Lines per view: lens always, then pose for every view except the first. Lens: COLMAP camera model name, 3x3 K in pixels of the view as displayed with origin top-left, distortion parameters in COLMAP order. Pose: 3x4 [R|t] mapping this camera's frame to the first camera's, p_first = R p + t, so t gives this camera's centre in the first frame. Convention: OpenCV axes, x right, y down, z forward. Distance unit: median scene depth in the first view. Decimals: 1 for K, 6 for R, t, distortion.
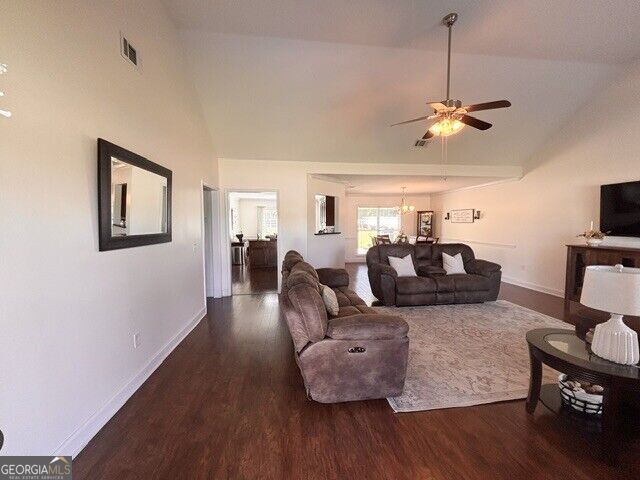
lens RADIAL K [[261.1, 0, 320.0], [0, 261.1, 240.0], [0, 0, 1]] dist [0.000844, -0.000402]
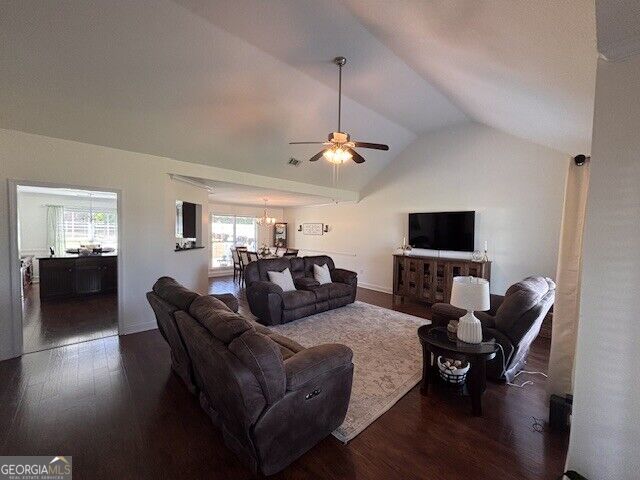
lens RADIAL K [[259.1, 0, 342.7], [0, 259.1, 241.8], [0, 0, 1]] dist [0.017541, -0.000108]
pose [[0.808854, 0.002849, 0.588002, -0.083448], [0.015787, 0.999523, -0.026560, -0.019257], [-0.587797, 0.030766, 0.808423, 0.057585]]
